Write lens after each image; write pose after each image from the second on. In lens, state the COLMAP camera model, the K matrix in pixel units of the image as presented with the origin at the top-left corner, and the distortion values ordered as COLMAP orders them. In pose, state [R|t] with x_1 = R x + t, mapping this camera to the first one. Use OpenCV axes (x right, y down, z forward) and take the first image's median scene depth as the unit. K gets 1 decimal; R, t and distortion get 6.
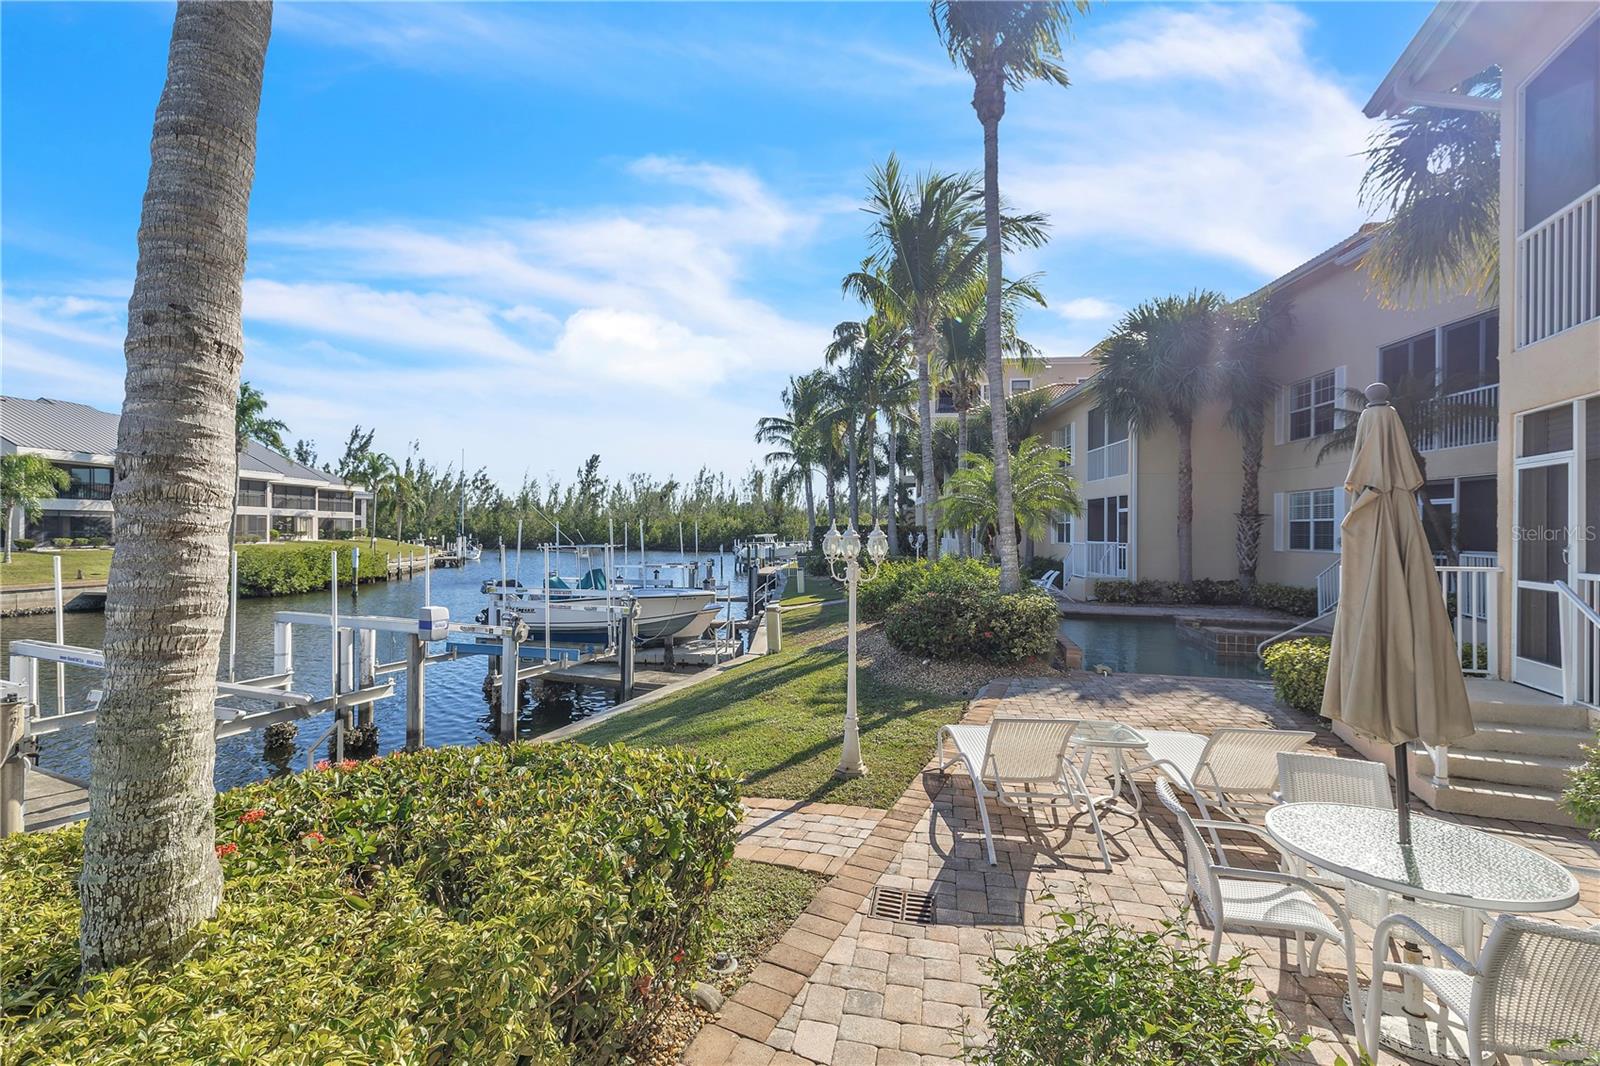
lens RADIAL K [[699.0, 0, 760.4], [0, 699.0, 532.5], [0, 0, 1]] dist [0.003430, -0.000292]
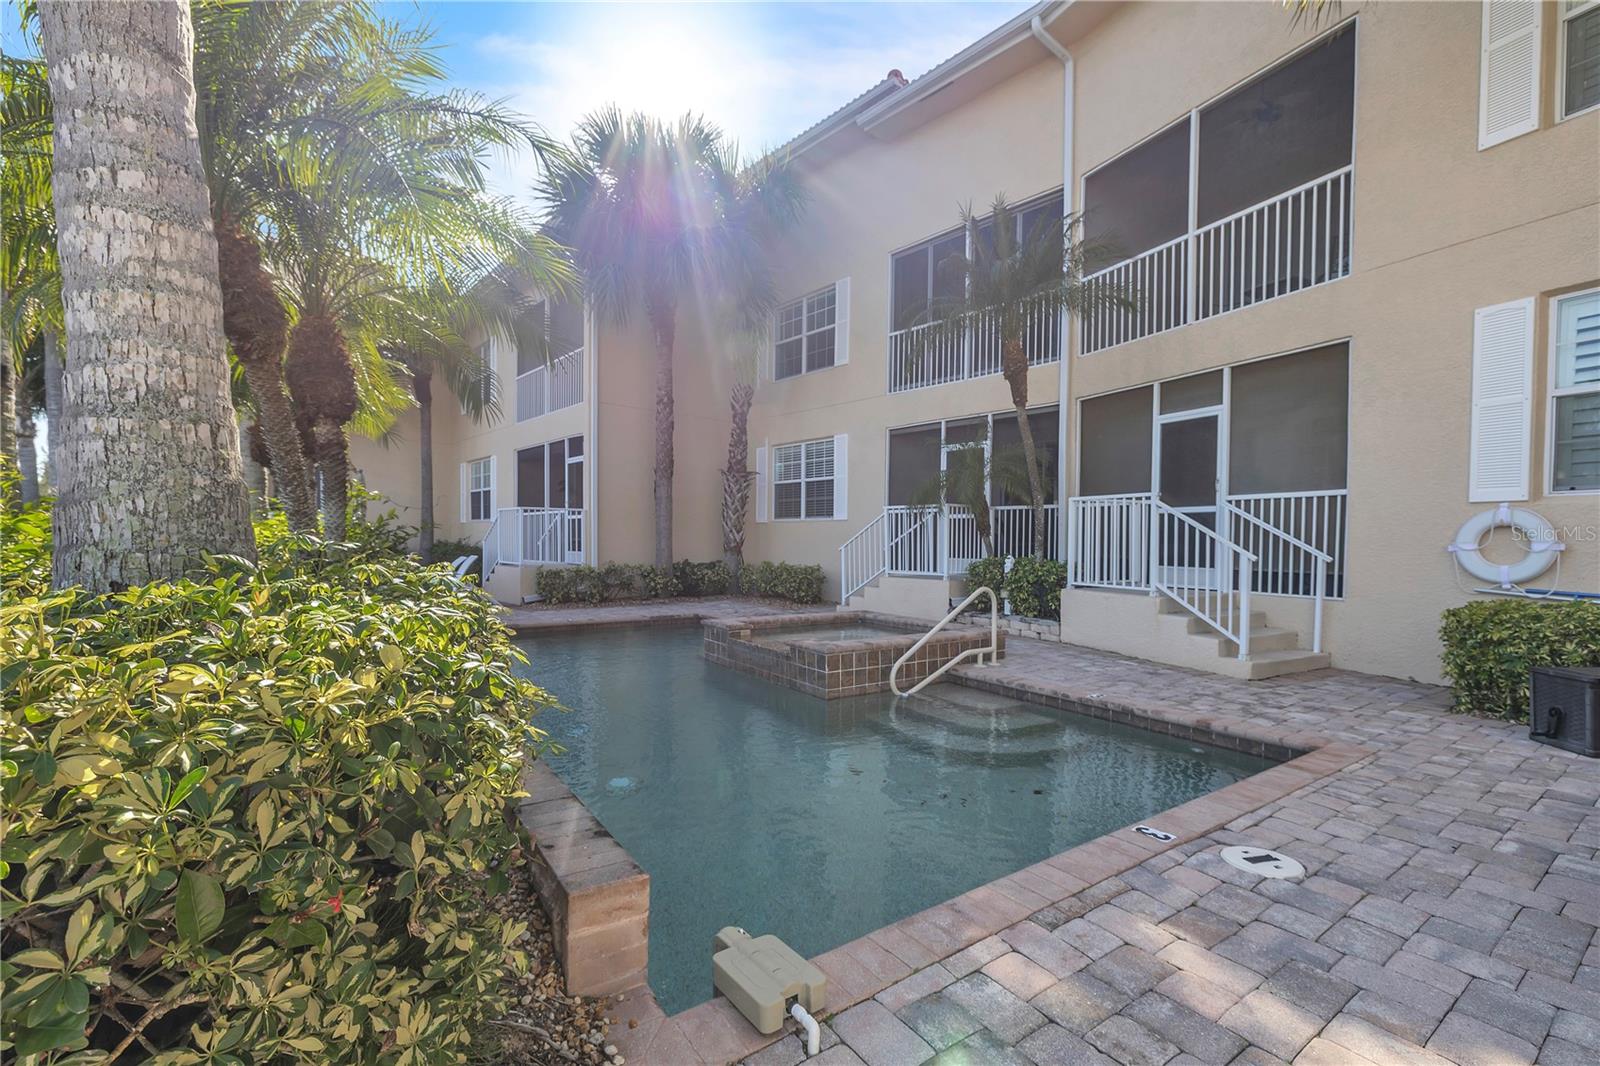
lens RADIAL K [[677.4, 0, 799.8], [0, 677.4, 551.6], [0, 0, 1]] dist [-0.000468, -0.000141]
pose [[0.653090, -0.013843, 0.757154, 0.188945], [-0.001779, 0.999802, 0.019814, 0.042751], [-0.757279, -0.014287, 0.652936, 0.458192]]
